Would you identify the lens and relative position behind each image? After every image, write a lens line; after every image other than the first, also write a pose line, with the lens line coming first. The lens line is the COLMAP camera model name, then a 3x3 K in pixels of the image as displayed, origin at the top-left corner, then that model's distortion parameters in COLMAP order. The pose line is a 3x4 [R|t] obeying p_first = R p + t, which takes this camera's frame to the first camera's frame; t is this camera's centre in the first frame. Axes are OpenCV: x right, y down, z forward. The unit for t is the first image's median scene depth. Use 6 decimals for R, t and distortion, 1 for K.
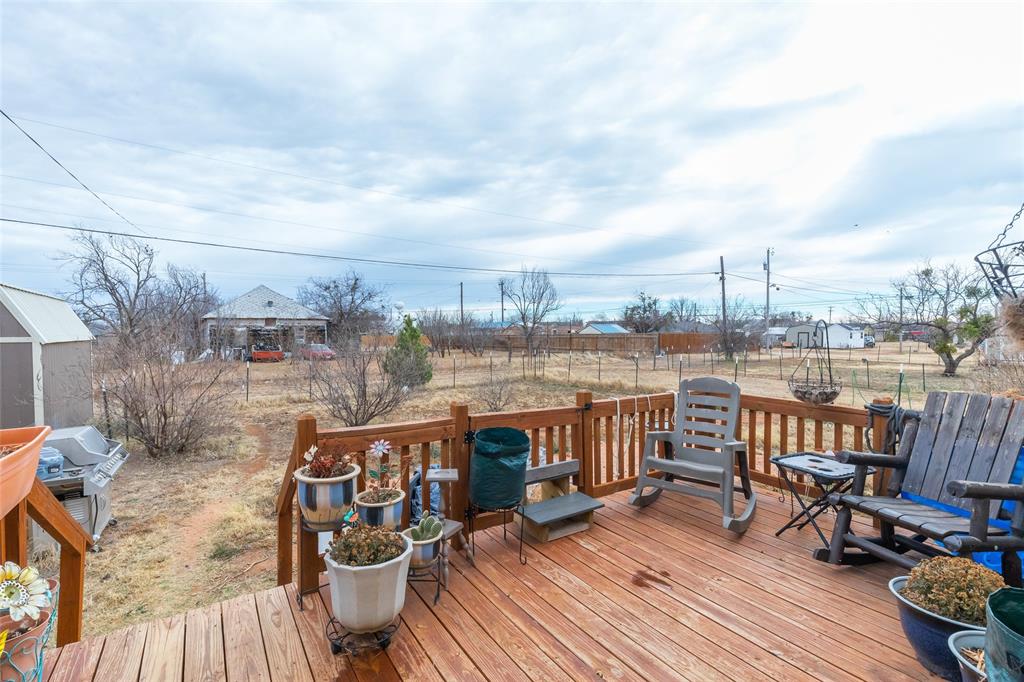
lens RADIAL K [[461.9, 0, 512.0], [0, 461.9, 341.0], [0, 0, 1]] dist [0.005755, -0.000200]
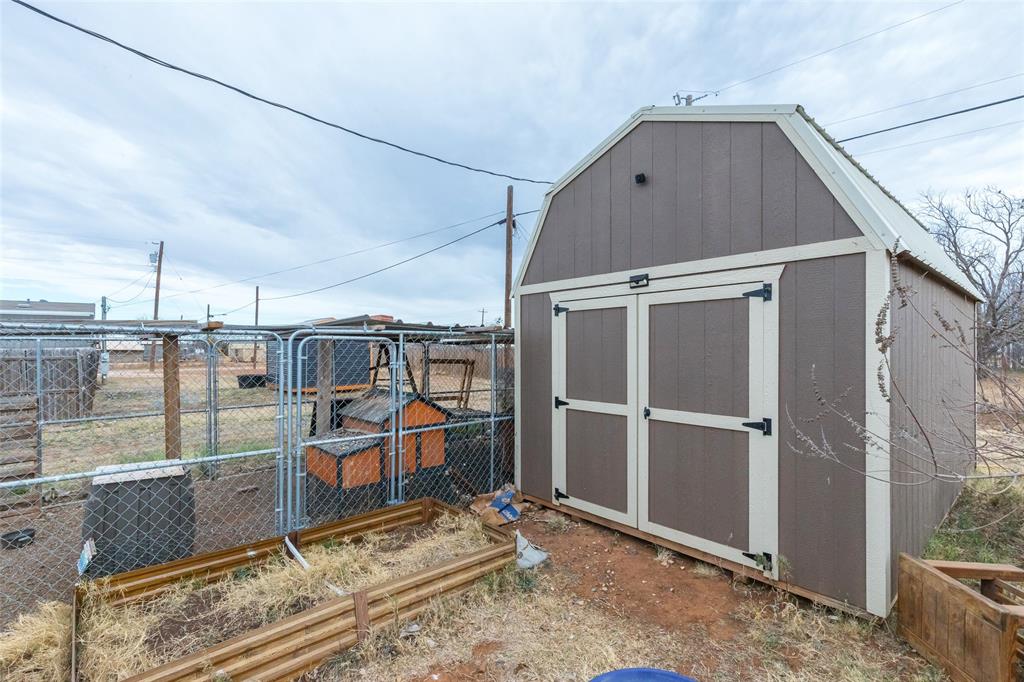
lens RADIAL K [[461.9, 0, 512.0], [0, 461.9, 341.0], [0, 0, 1]] dist [0.005755, -0.000200]
pose [[0.114266, -0.005481, -0.993435, -0.217204], [-0.027465, 0.999585, -0.008674, 0.023224], [0.993070, 0.028275, 0.114068, 0.211242]]
